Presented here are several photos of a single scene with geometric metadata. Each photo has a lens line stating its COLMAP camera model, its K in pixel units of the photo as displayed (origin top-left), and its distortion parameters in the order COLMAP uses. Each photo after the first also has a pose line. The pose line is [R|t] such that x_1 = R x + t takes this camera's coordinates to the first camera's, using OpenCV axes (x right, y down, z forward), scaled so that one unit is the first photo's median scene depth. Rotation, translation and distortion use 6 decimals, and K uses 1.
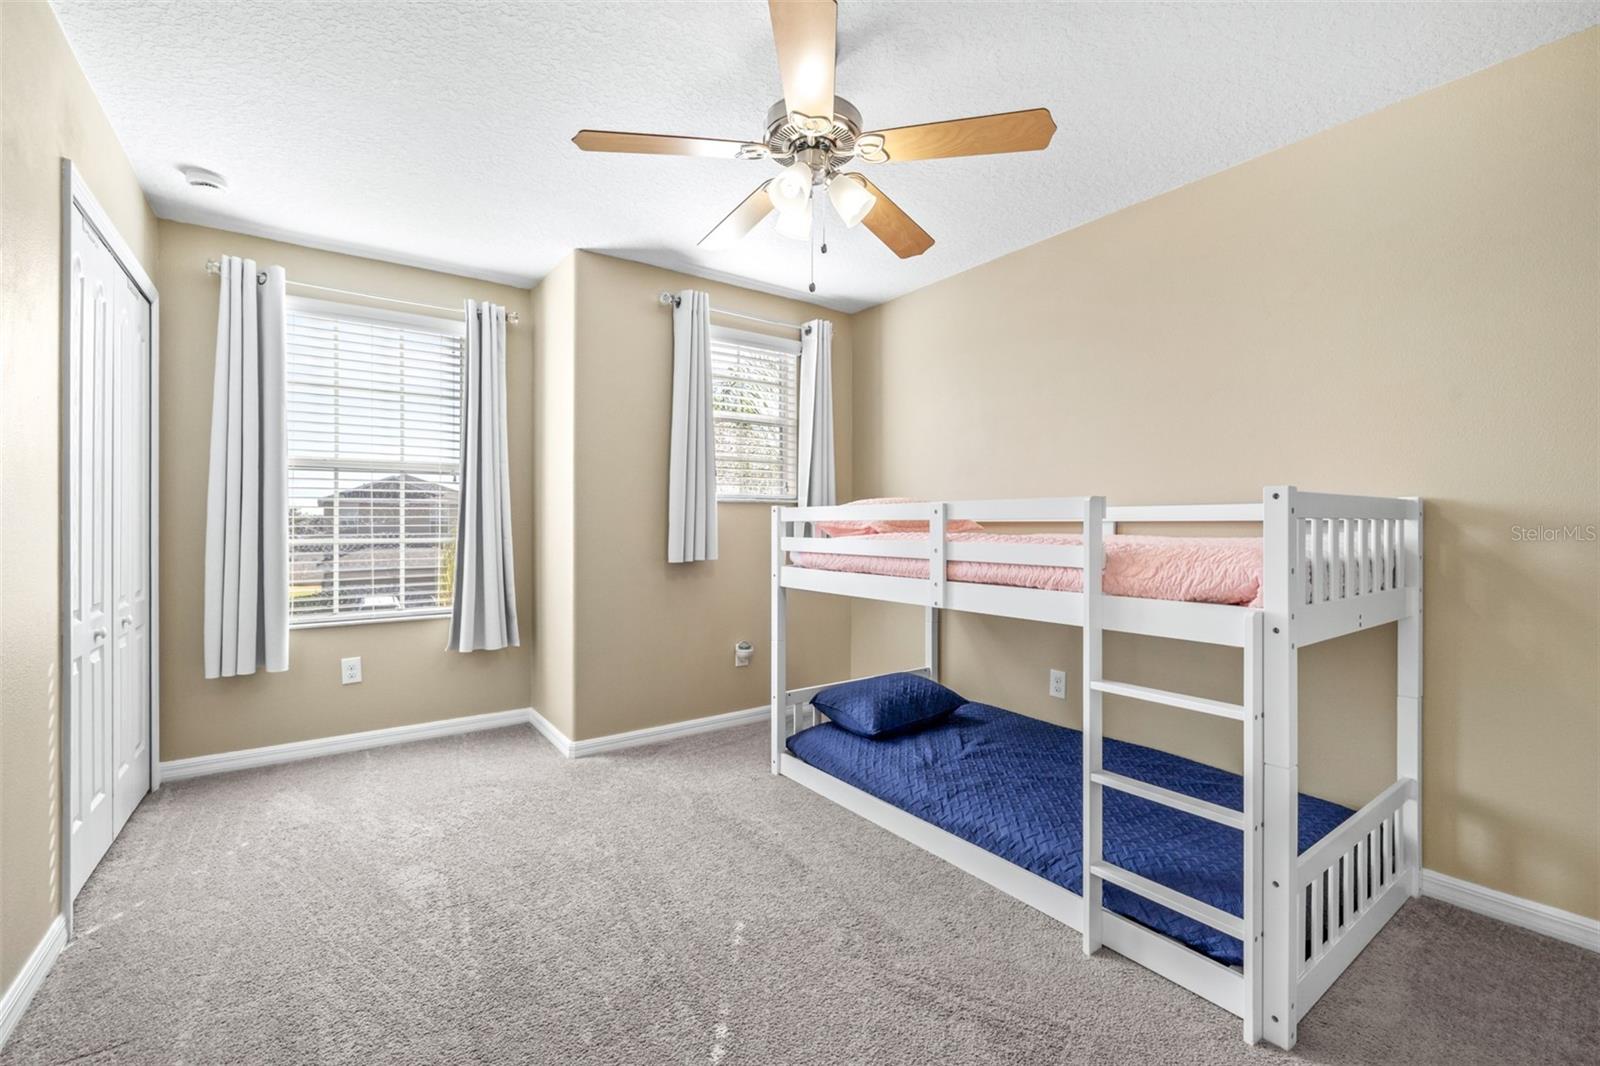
lens RADIAL K [[682.2, 0, 800.0], [0, 682.2, 533.0], [0, 0, 1]] dist [-0.000229, 0.000000]
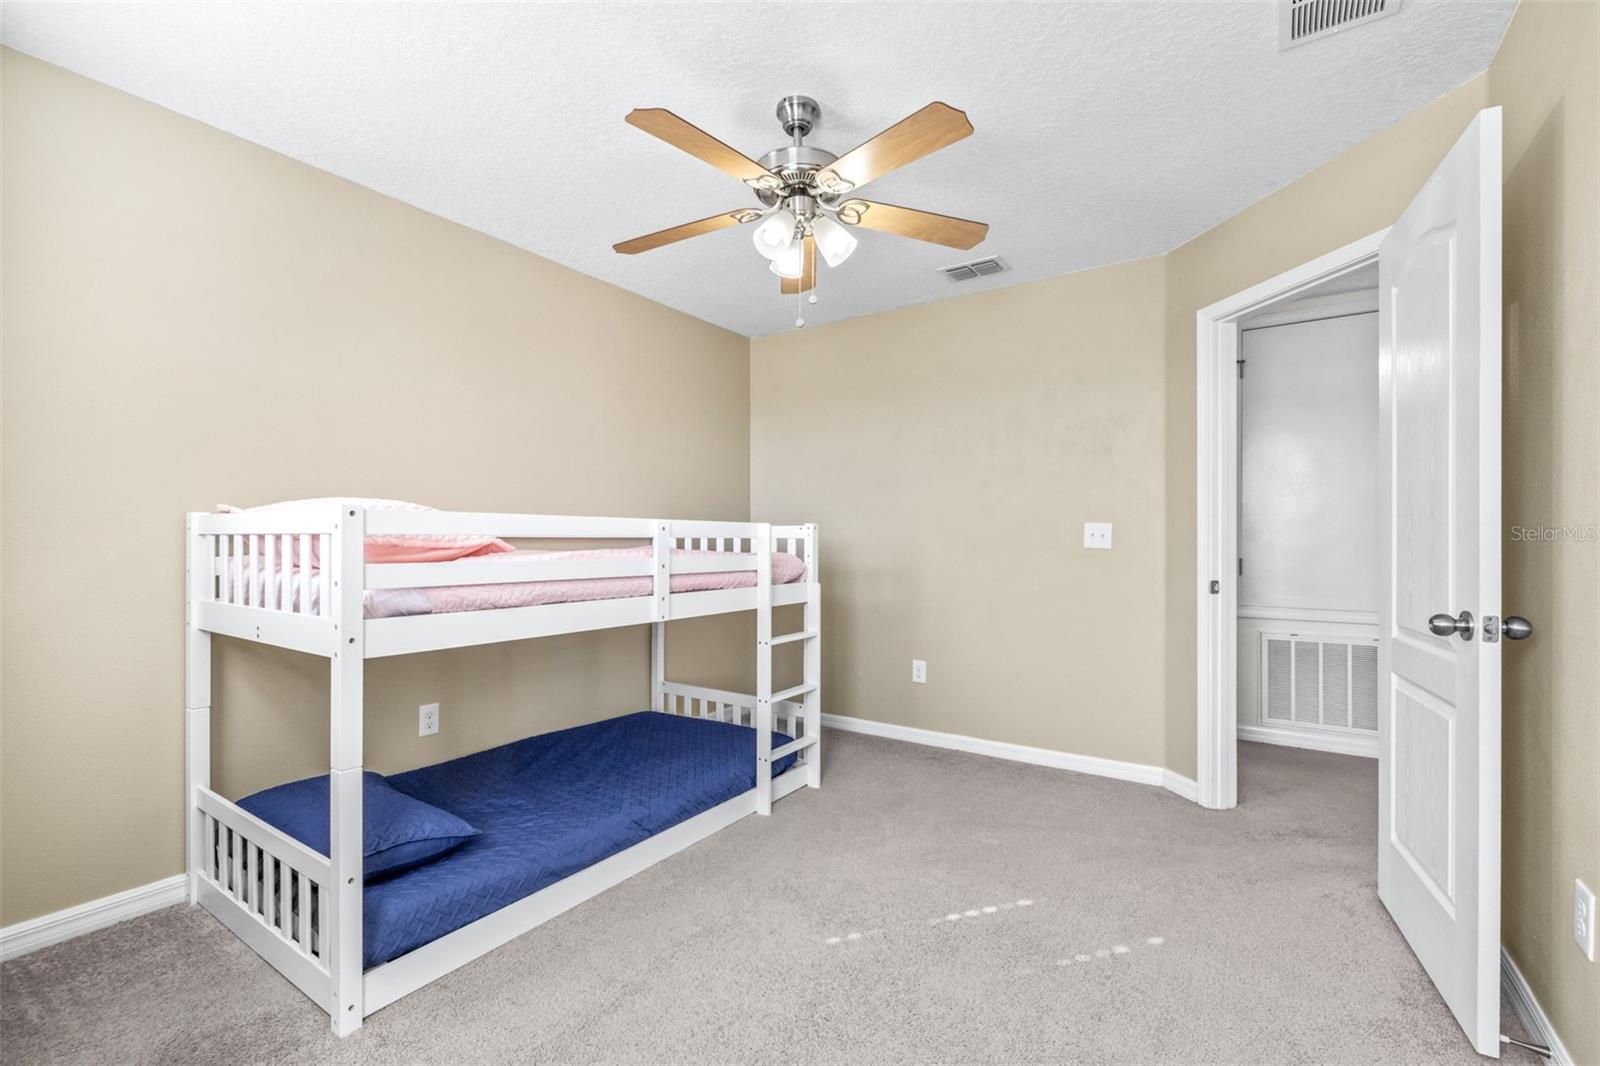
lens RADIAL K [[687.6, 0, 800.0], [0, 687.6, 533.0], [0, 0, 1]] dist [0.000305, 0.000024]
pose [[-0.345872, 0.008559, 0.938243, -0.847577], [0.006691, 0.999955, -0.006656, -0.016419], [-0.938258, 0.003976, -0.345914, 1.147338]]
